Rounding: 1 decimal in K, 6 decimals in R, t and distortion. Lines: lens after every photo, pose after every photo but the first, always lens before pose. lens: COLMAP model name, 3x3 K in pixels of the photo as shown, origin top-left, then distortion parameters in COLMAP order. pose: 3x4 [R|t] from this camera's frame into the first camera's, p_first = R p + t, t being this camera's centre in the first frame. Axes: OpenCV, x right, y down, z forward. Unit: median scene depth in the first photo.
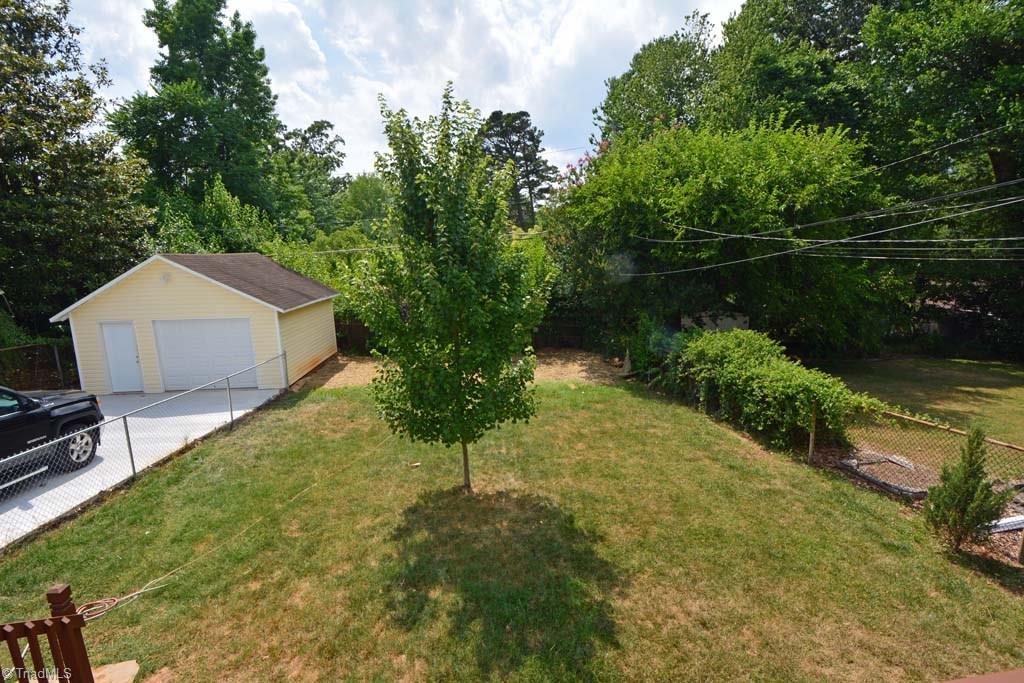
lens RADIAL K [[447.7, 0, 515.1], [0, 447.7, 338.4], [0, 0, 1]] dist [0.003816, -0.021696]
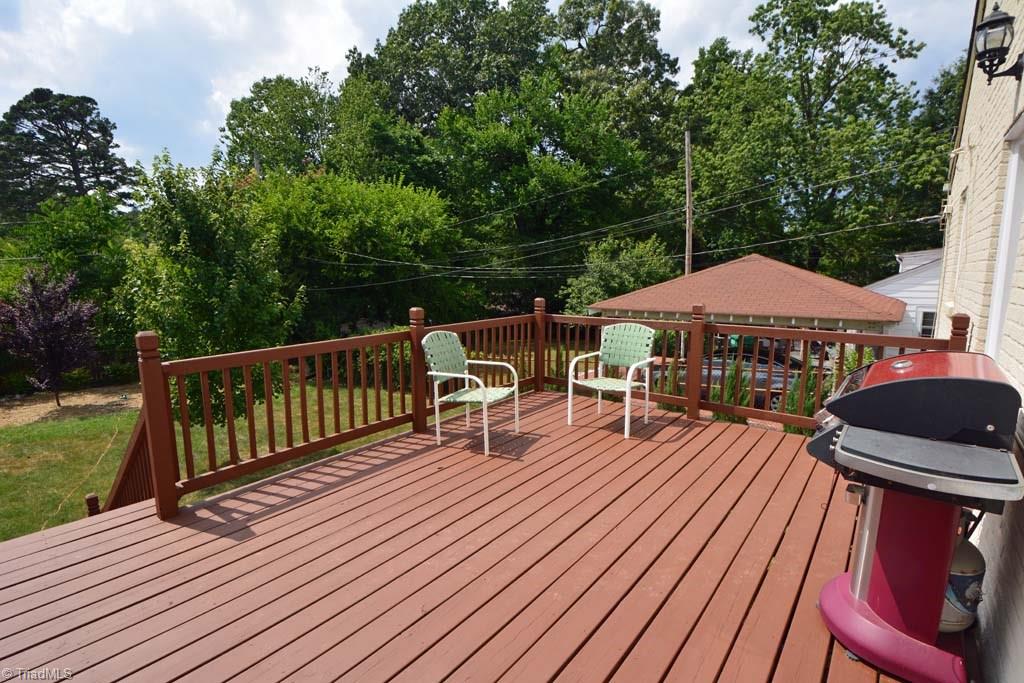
lens RADIAL K [[447.7, 0, 515.1], [0, 447.7, 338.4], [0, 0, 1]] dist [0.003816, -0.021696]
pose [[0.691781, -0.090855, 0.716369, -0.189313], [0.122966, 0.992385, 0.007115, 0.038171], [-0.711561, 0.083167, 0.697685, -0.184648]]
